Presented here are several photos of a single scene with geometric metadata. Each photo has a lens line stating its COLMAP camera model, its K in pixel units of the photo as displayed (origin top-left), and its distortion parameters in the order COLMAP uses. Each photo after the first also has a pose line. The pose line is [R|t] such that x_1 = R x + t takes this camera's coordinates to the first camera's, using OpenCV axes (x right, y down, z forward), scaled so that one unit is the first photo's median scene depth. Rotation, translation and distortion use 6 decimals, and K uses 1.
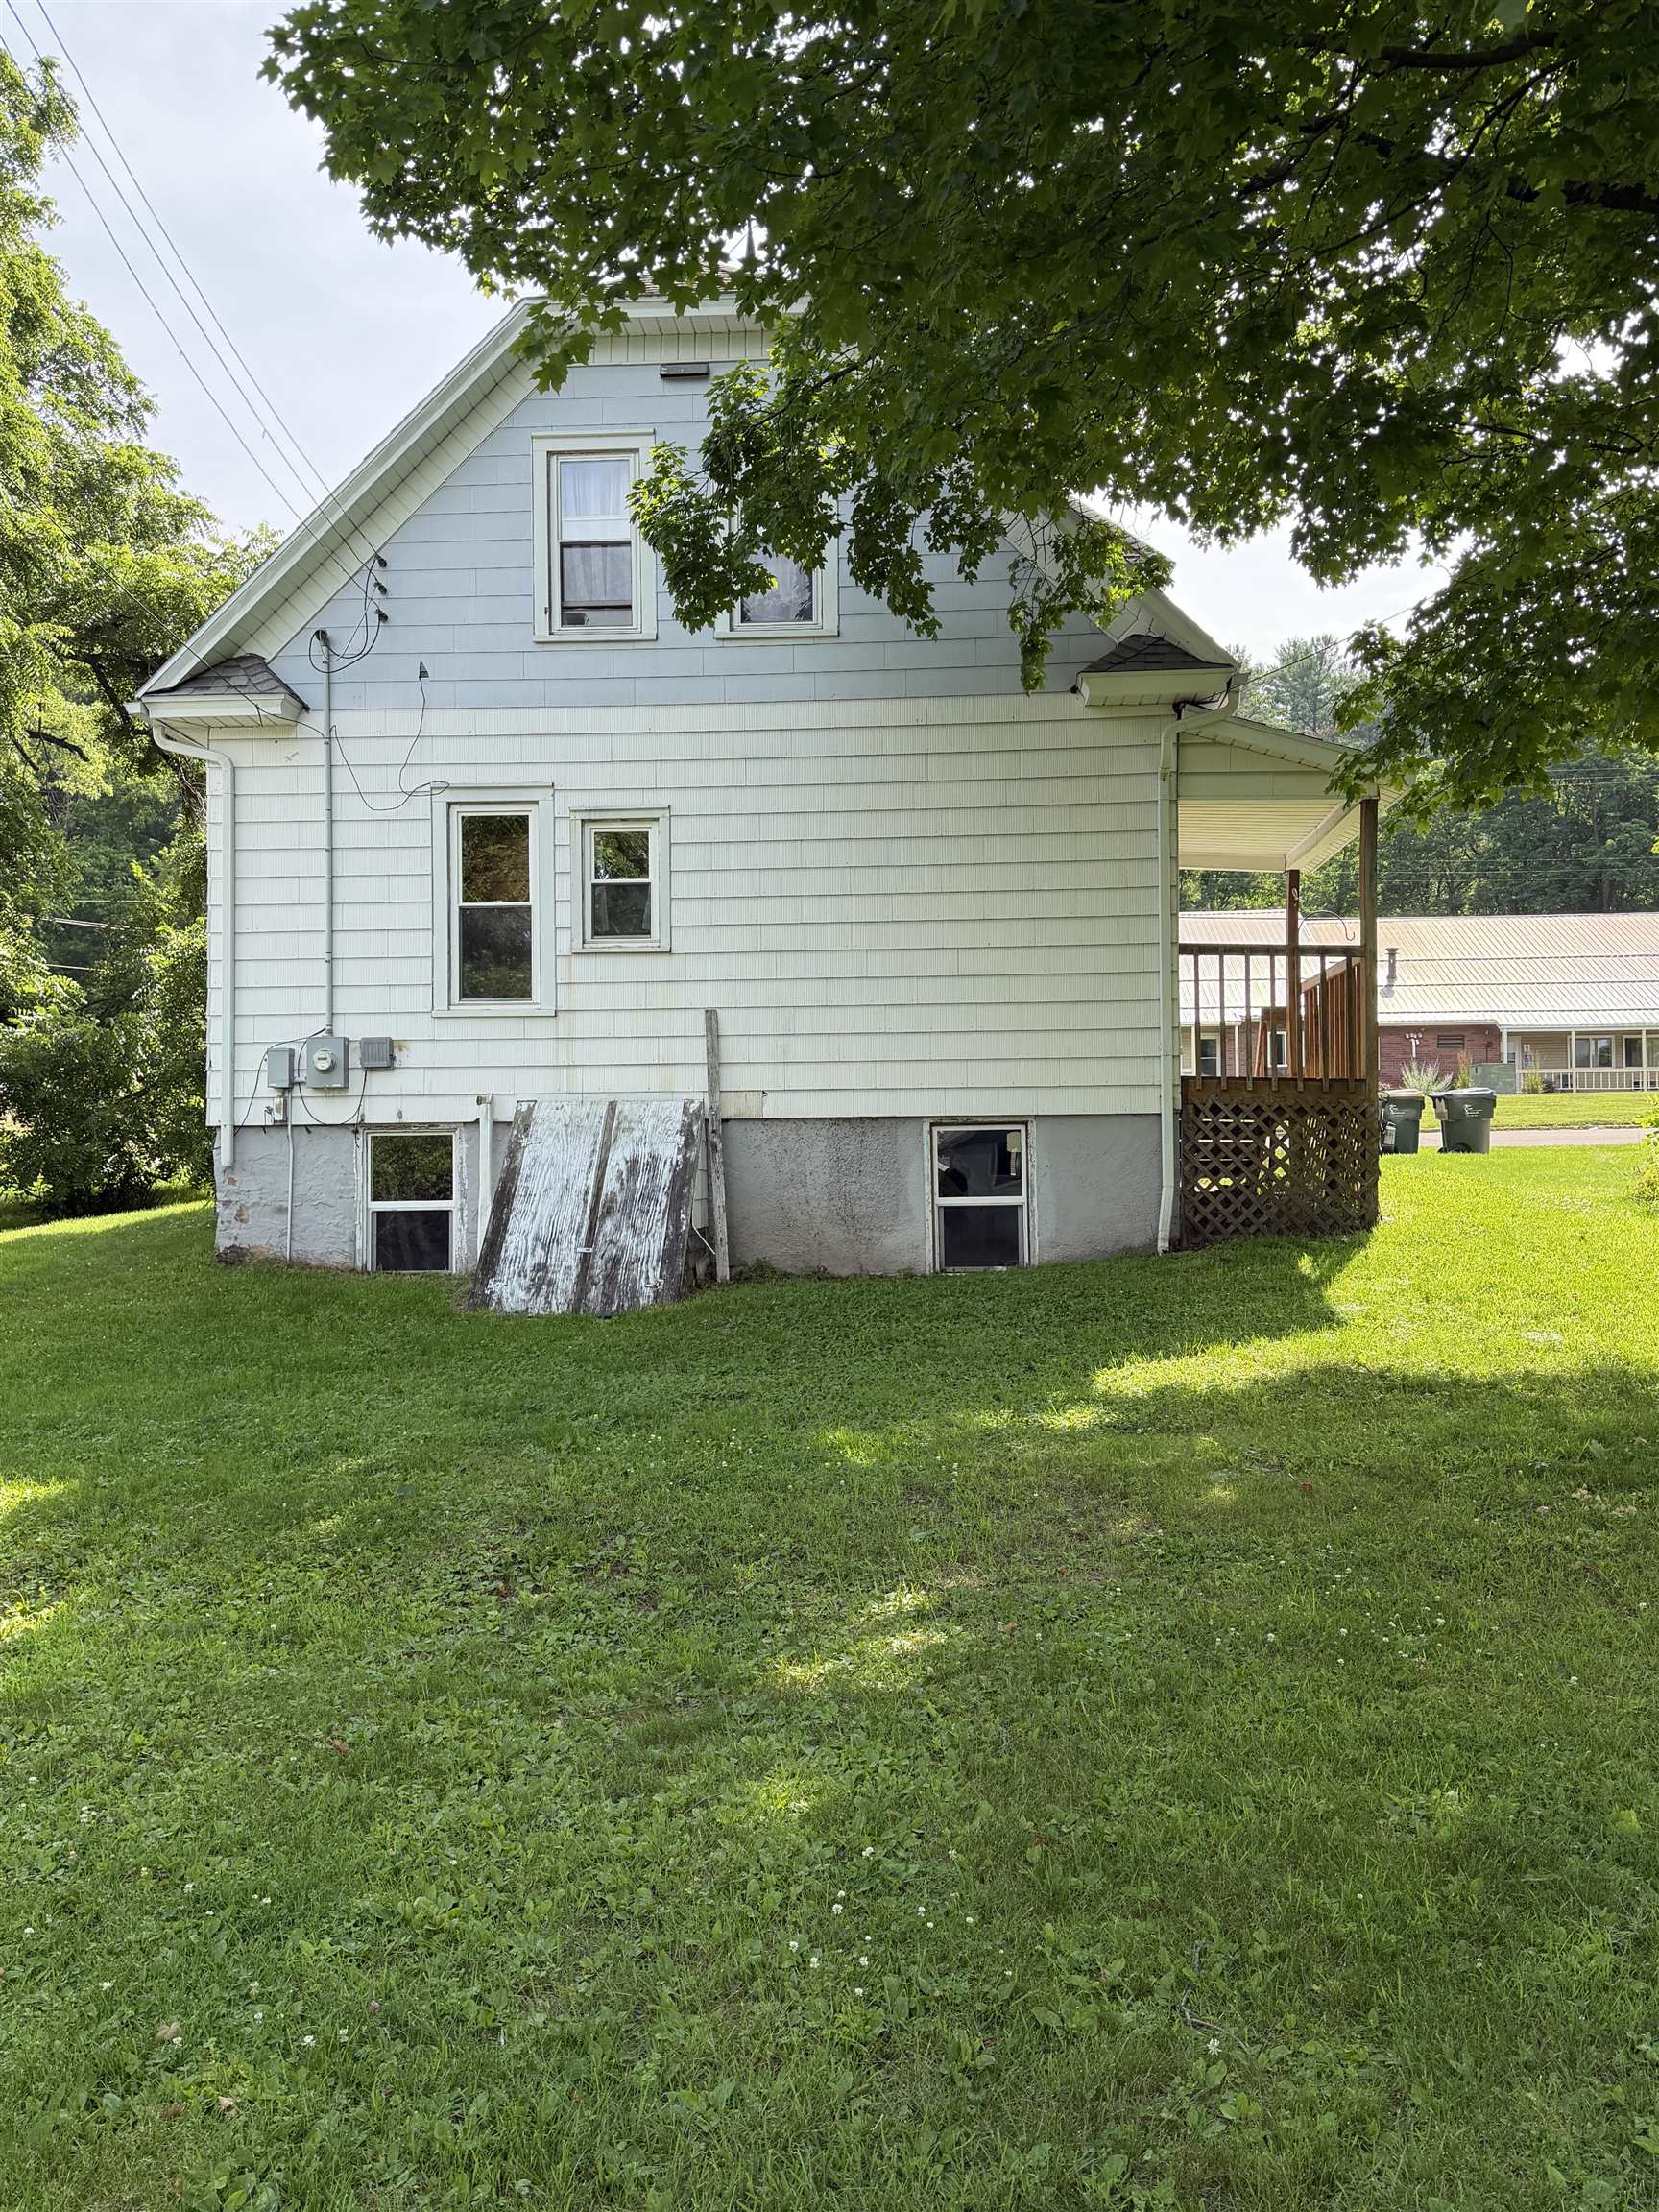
lens RADIAL K [[1762.4, 0, 807.8], [0, 1762.4, 1104.3], [0, 0, 1]] dist [0.103021, 0.002288]
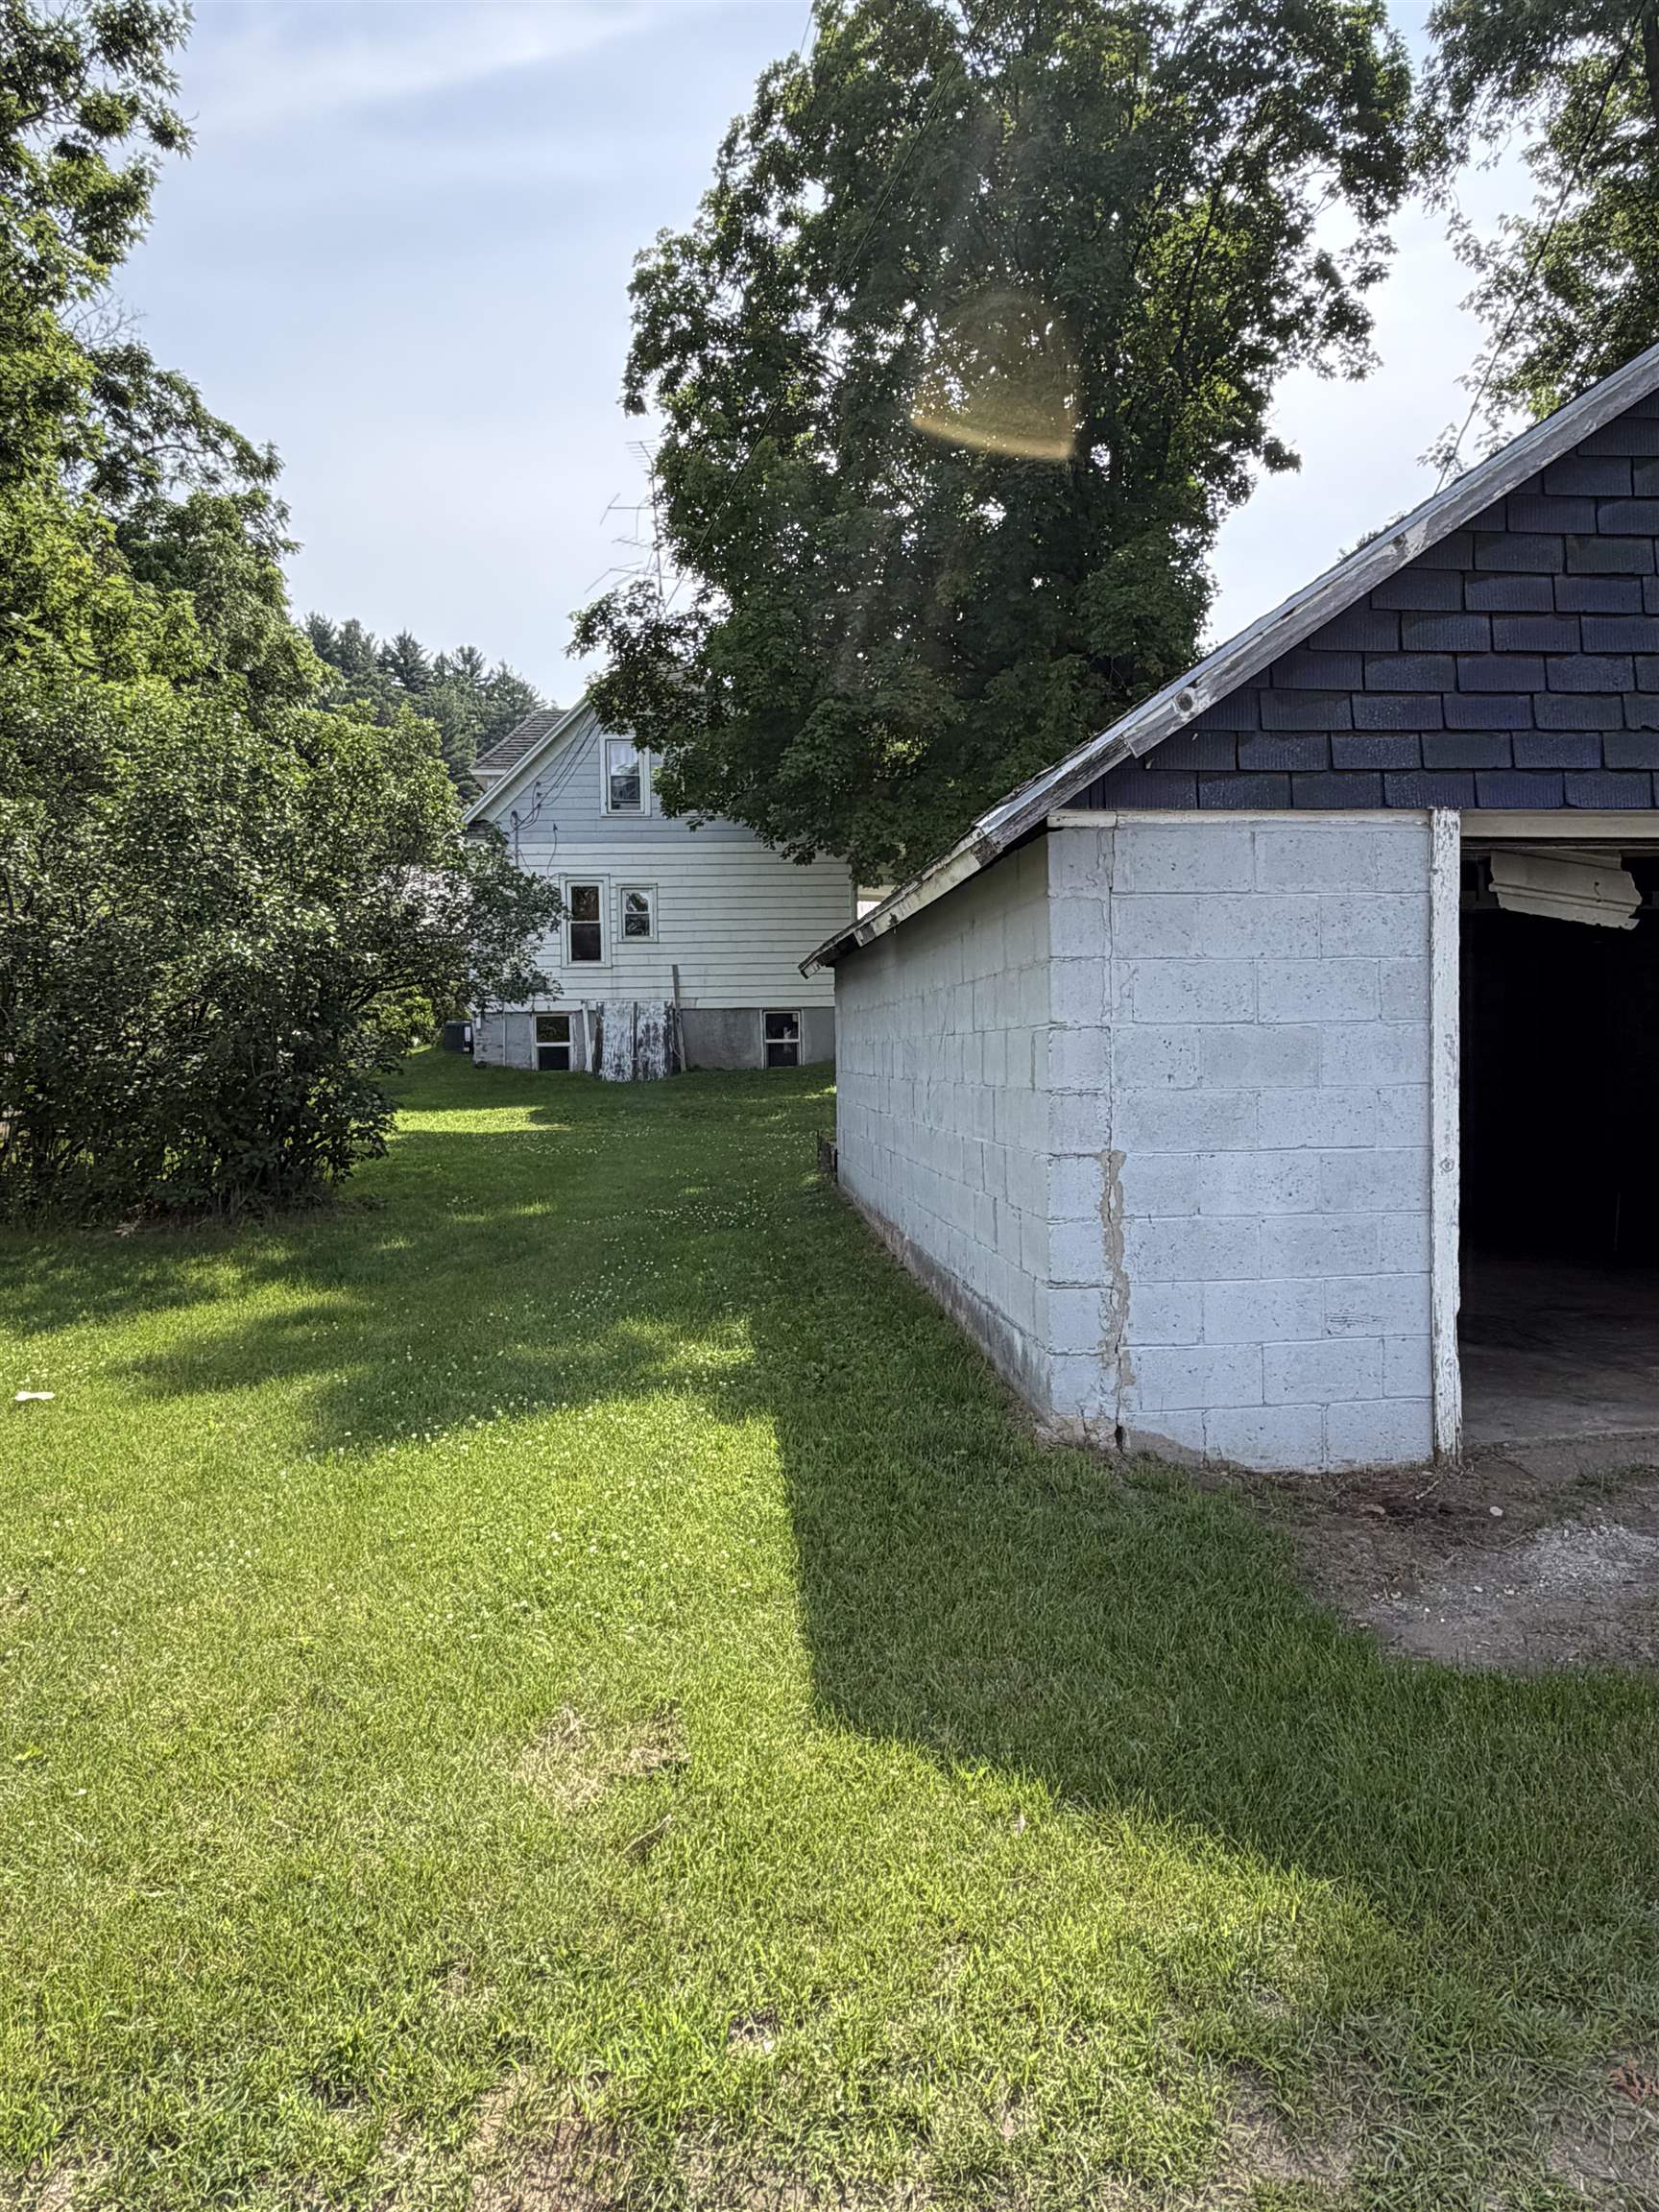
lens RADIAL K [[1504.0, 0, 838.8], [0, 1504.0, 1102.2], [0, 0, 1]] dist [-0.004809, 0.003945]
pose [[0.988410, -0.014140, 0.151145, -0.150817], [0.003221, 0.997382, 0.072246, -0.013372], [-0.151771, -0.070922, 0.985868, -1.165428]]
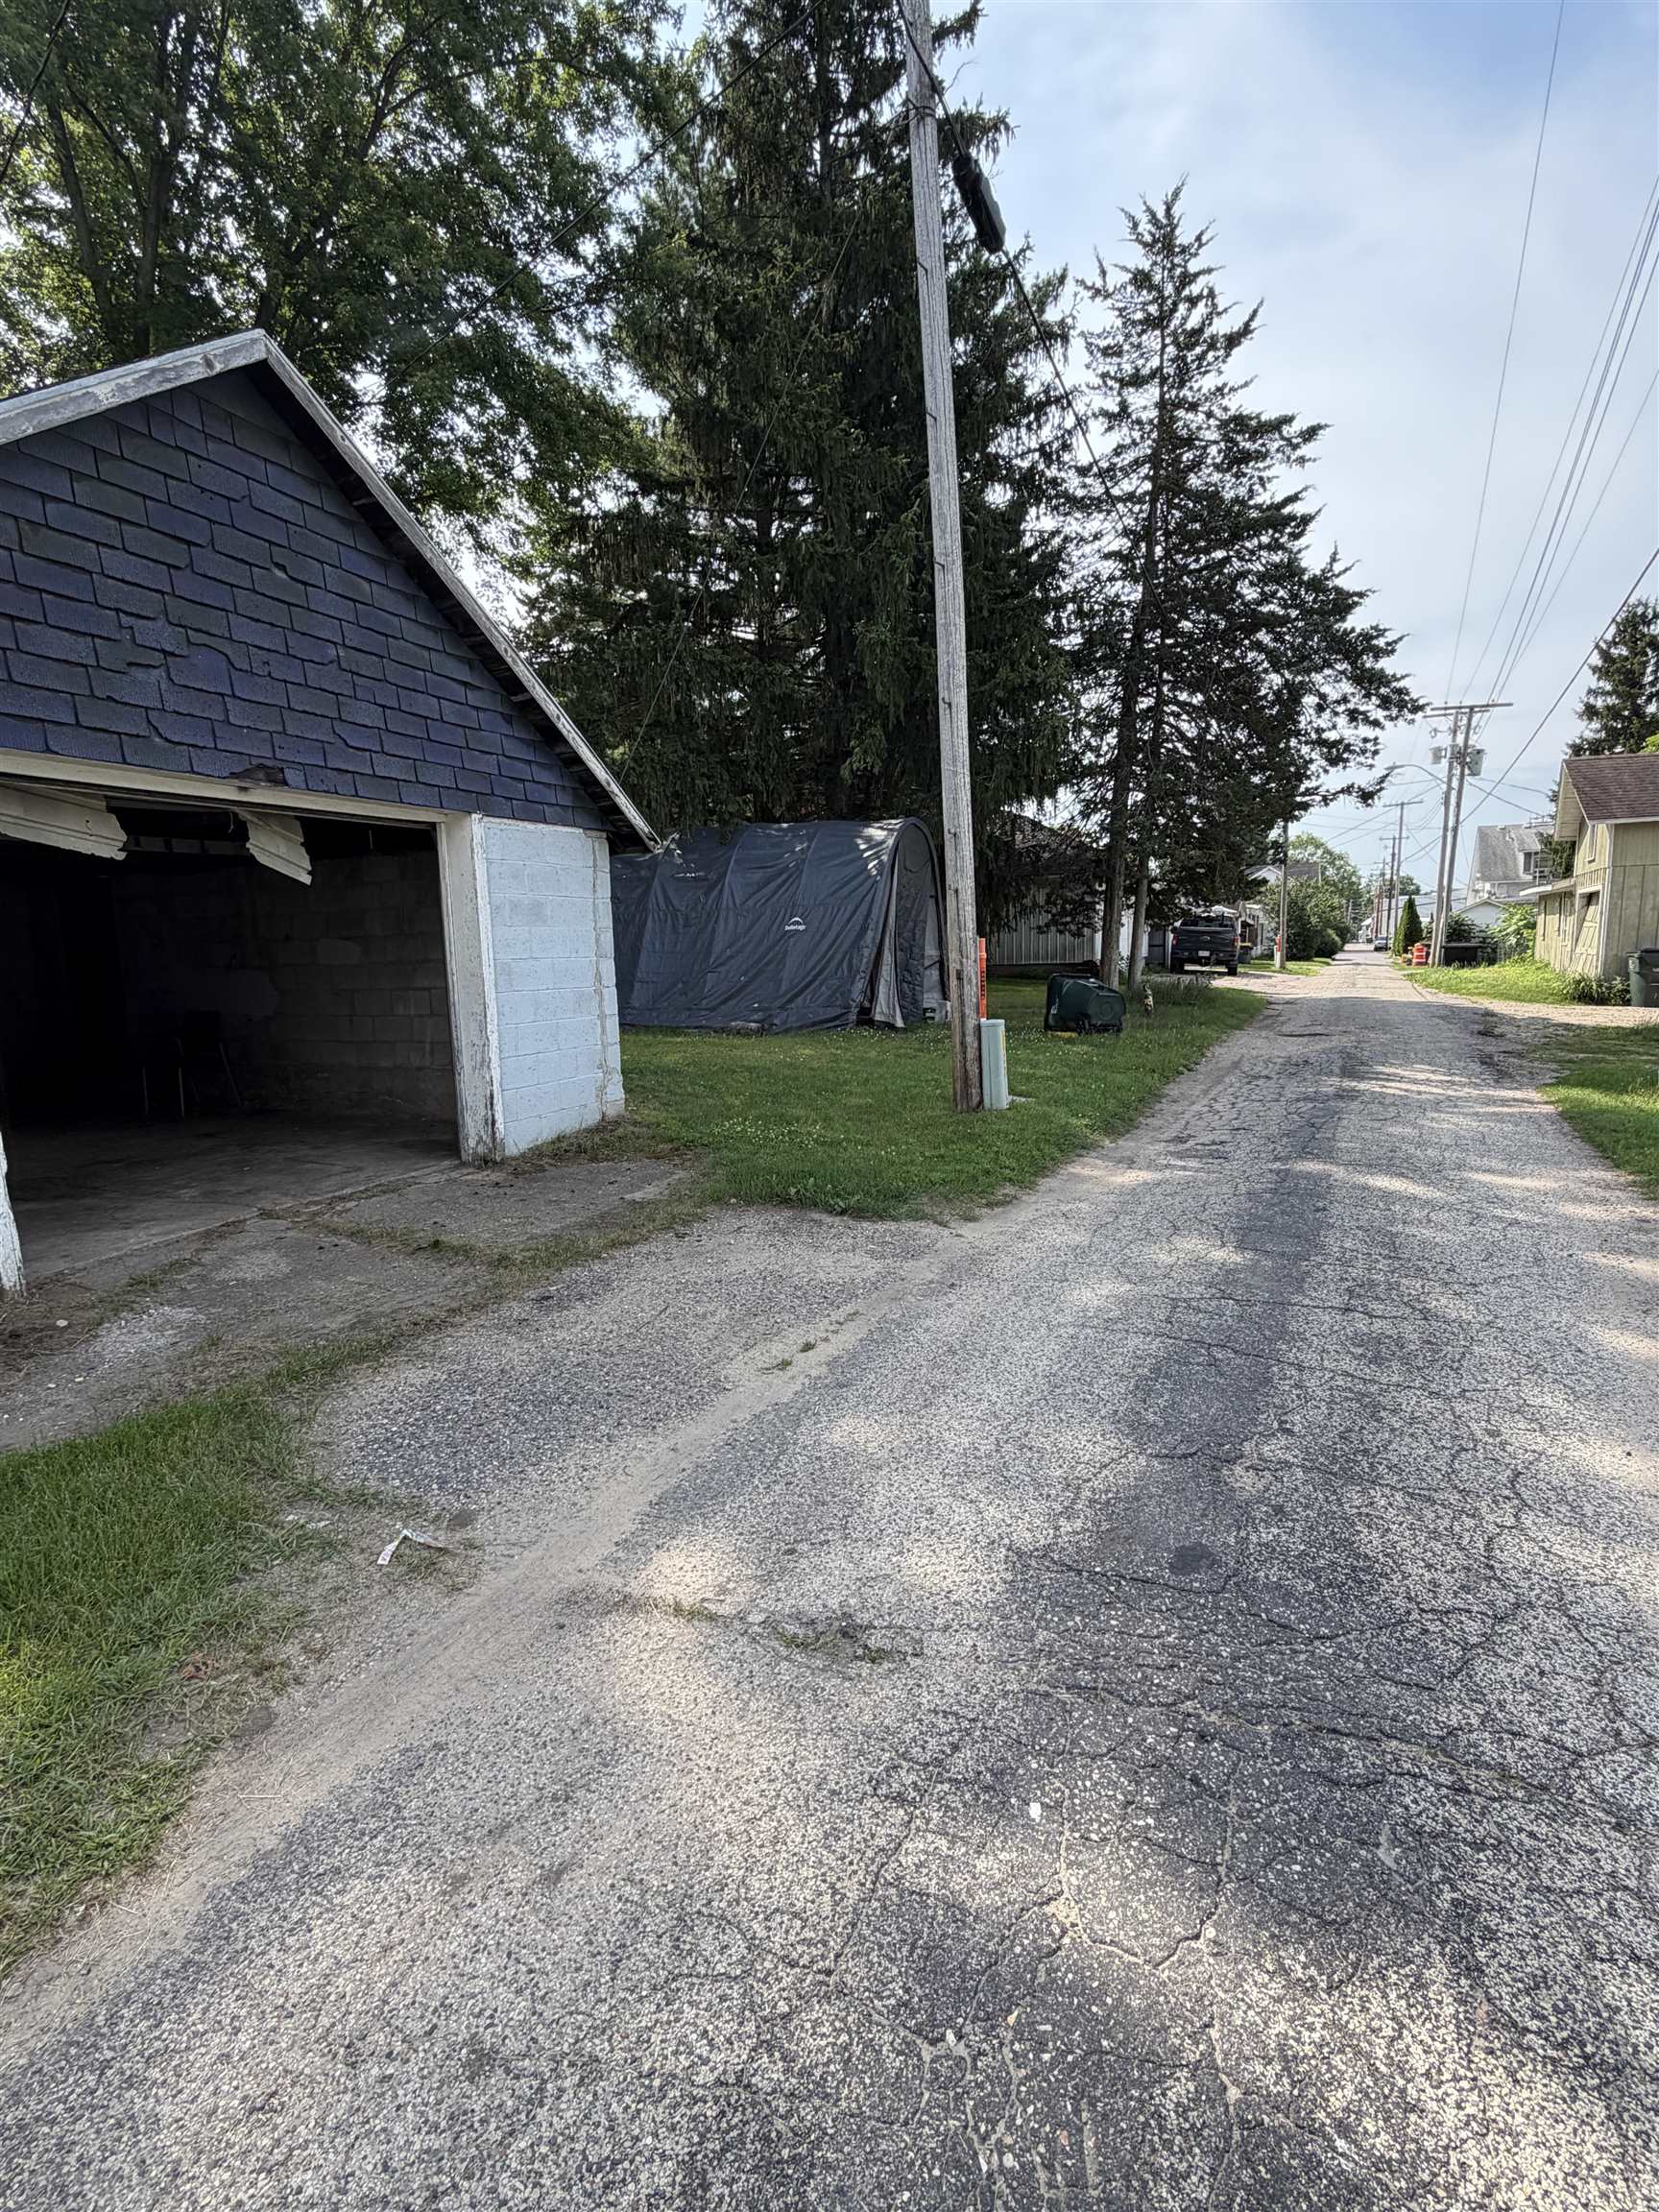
lens RADIAL K [[1084.9, 0, 834.2], [0, 1084.9, 1107.9], [0, 0, 1]] dist [-0.002095, -0.000326]
pose [[0.365104, -0.142756, 0.919957, -0.148977], [-0.014103, 0.987212, 0.158789, -0.010212], [-0.930860, -0.070948, 0.358421, -1.167747]]
